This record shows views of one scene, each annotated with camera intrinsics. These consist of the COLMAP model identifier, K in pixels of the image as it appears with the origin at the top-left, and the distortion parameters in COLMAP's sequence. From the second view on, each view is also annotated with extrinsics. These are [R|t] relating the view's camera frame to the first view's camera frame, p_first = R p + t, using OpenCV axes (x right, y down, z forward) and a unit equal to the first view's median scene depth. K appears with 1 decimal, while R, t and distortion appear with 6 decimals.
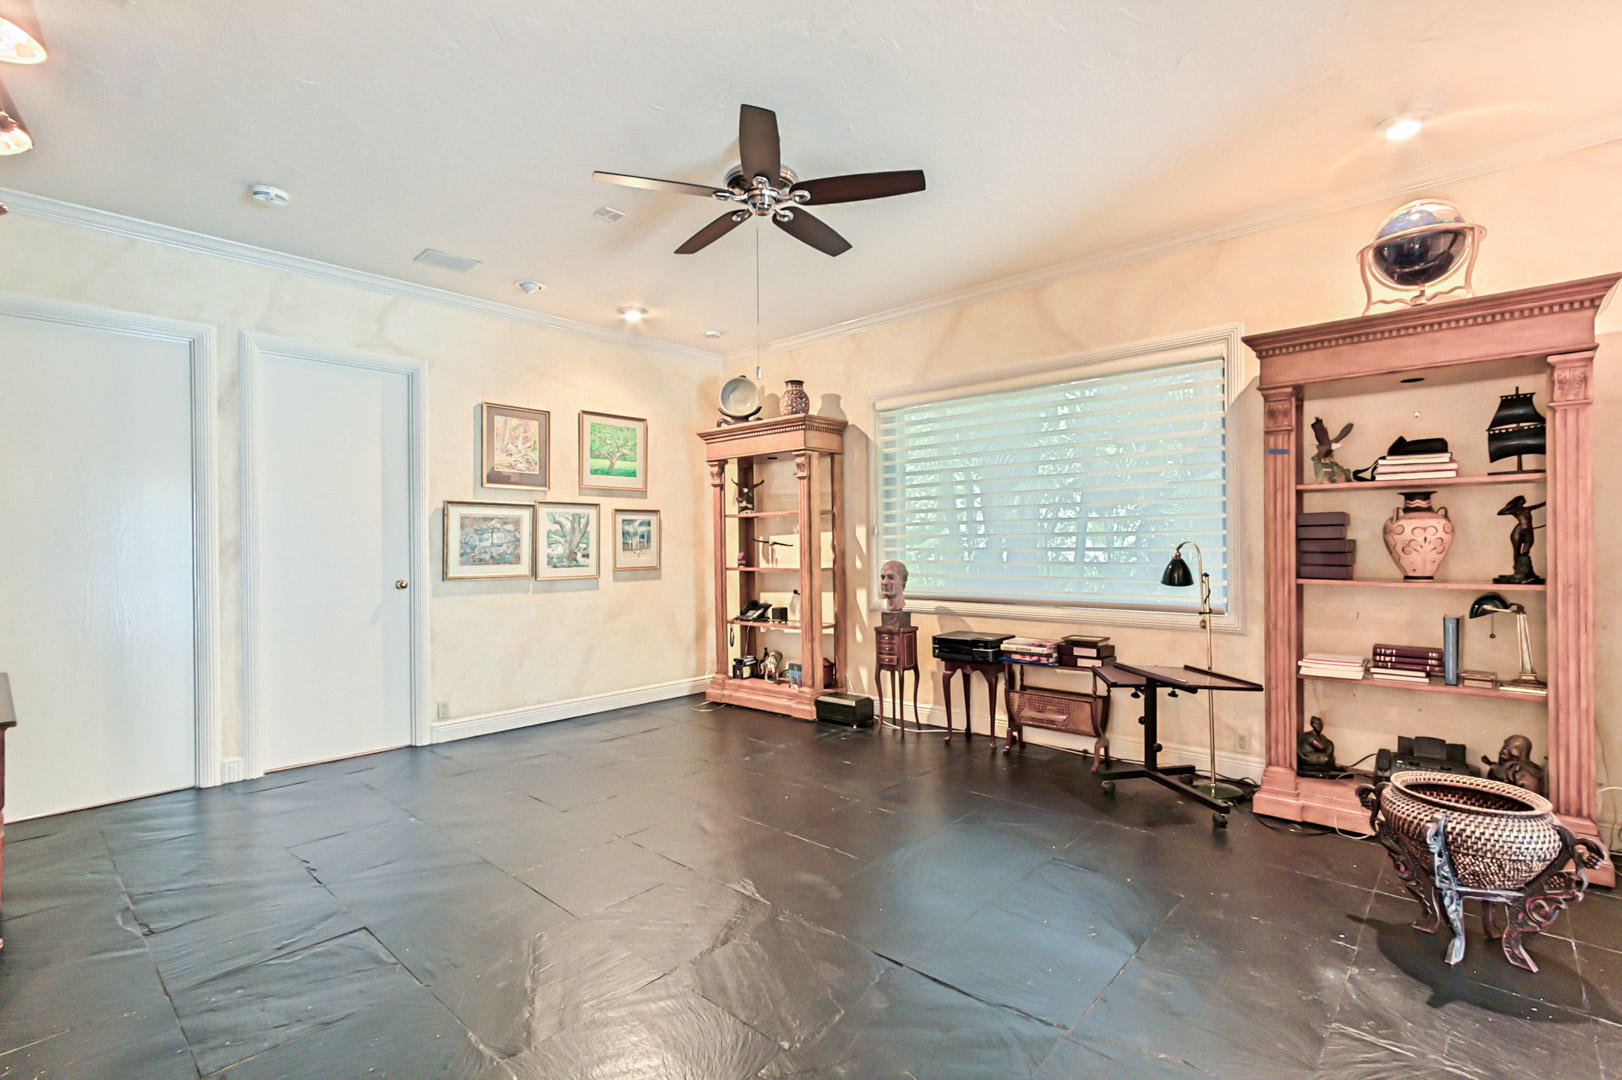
lens RADIAL K [[746.2, 0, 809.1], [0, 746.2, 544.2], [0, 0, 1]] dist [0.001245, 0.004348]
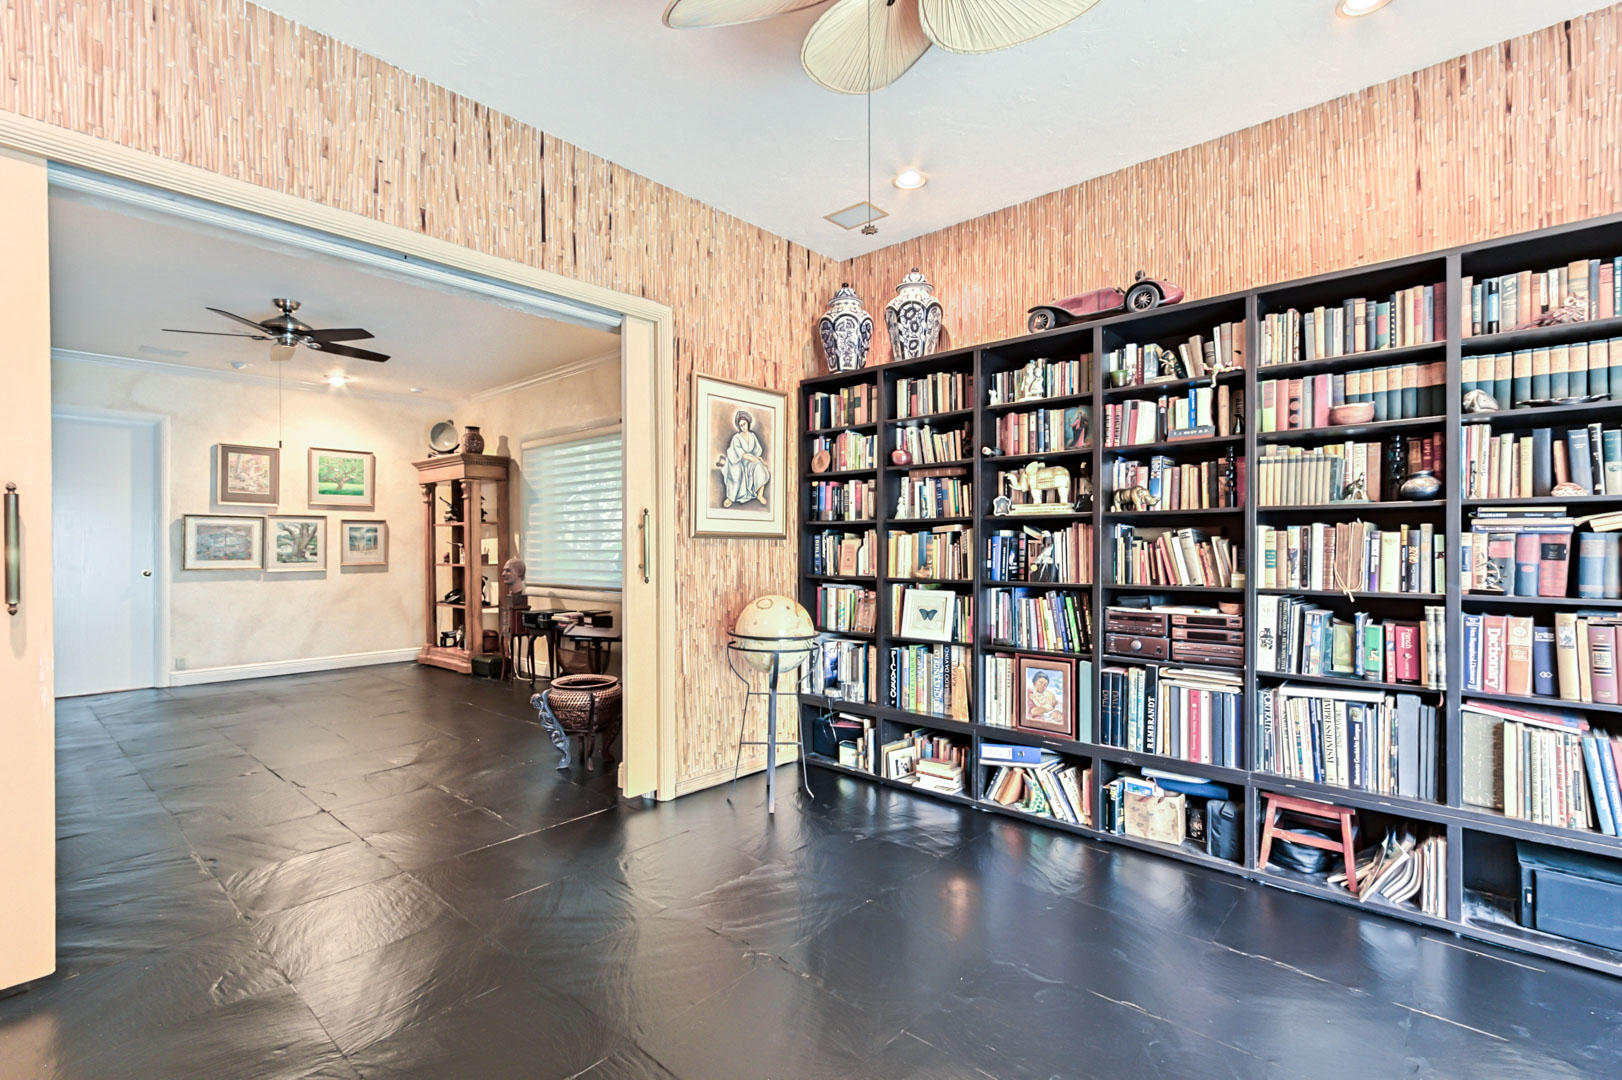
lens RADIAL K [[746.2, 0, 815.0], [0, 746.2, 544.5], [0, 0, 1]] dist [0.001245, 0.004348]
pose [[0.999819, 0.005510, 0.018208, 0.991184], [-0.005426, 0.999974, -0.004681, -0.001458], [-0.018233, 0.004581, 0.999823, -0.633367]]
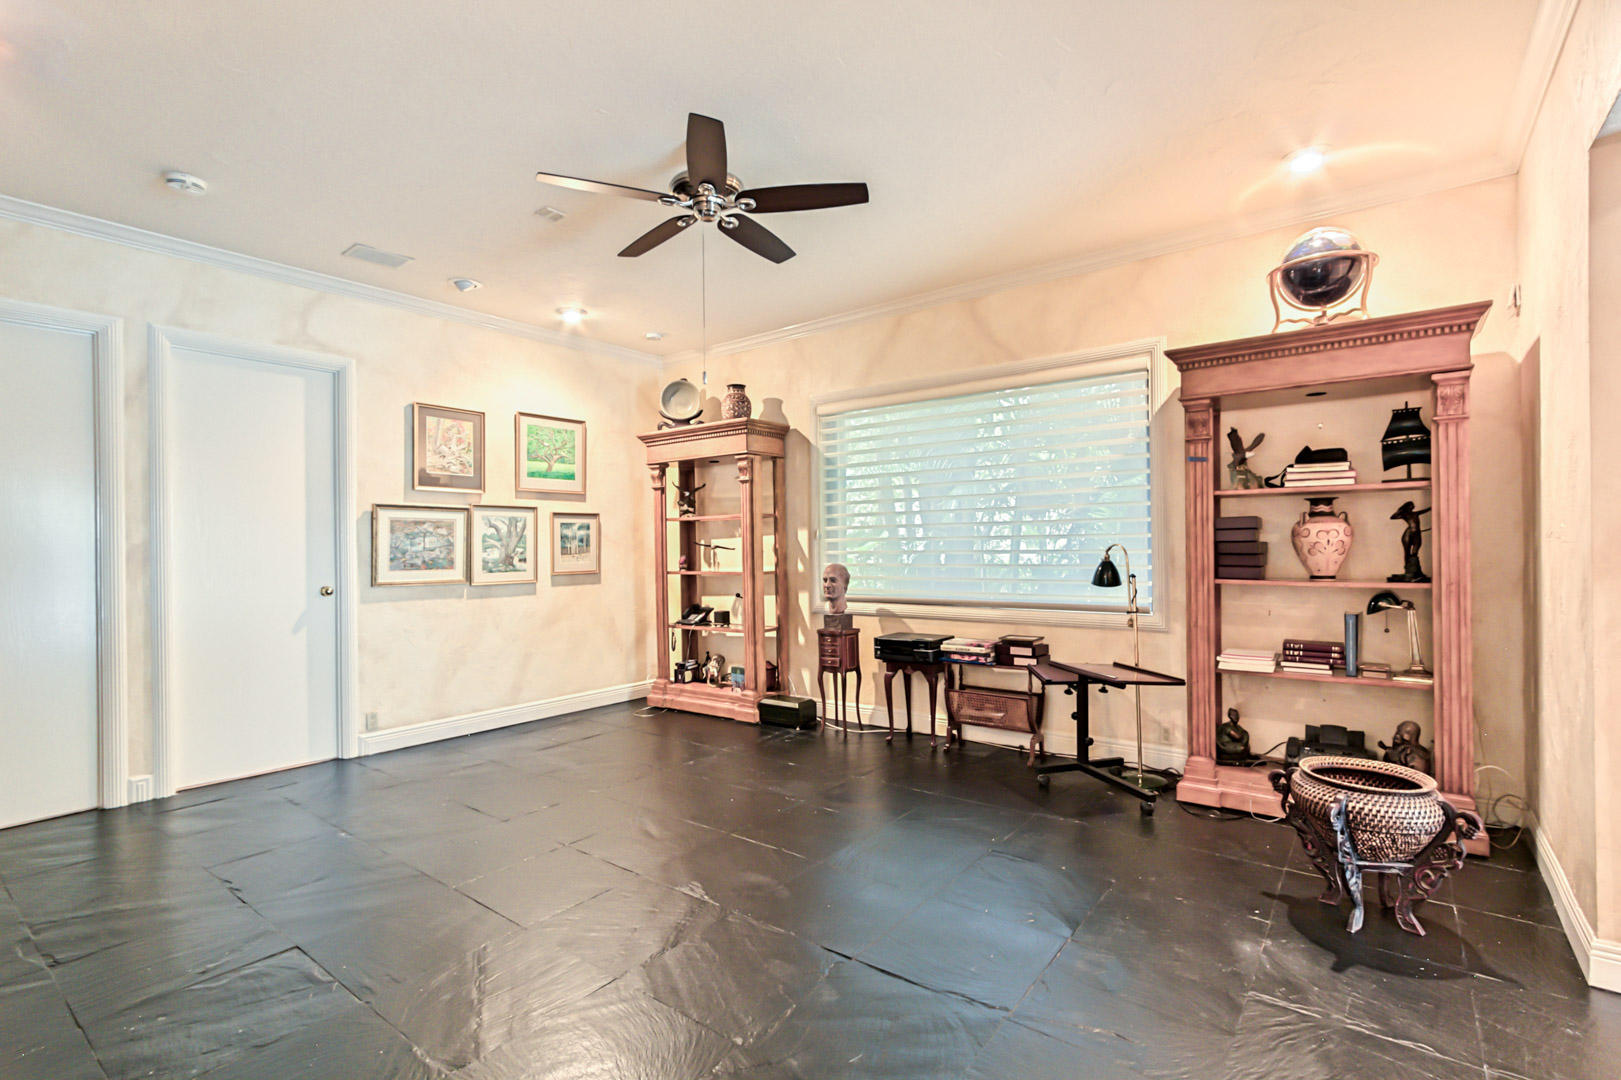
lens RADIAL K [[745.8, 0, 807.8], [0, 745.8, 544.1], [0, 0, 1]] dist [0.001245, 0.004348]
pose [[0.996845, -0.002568, 0.079327, -0.006742], [0.002922, 0.999986, -0.004346, -0.000409], [-0.079315, 0.004564, 0.996839, -0.009347]]
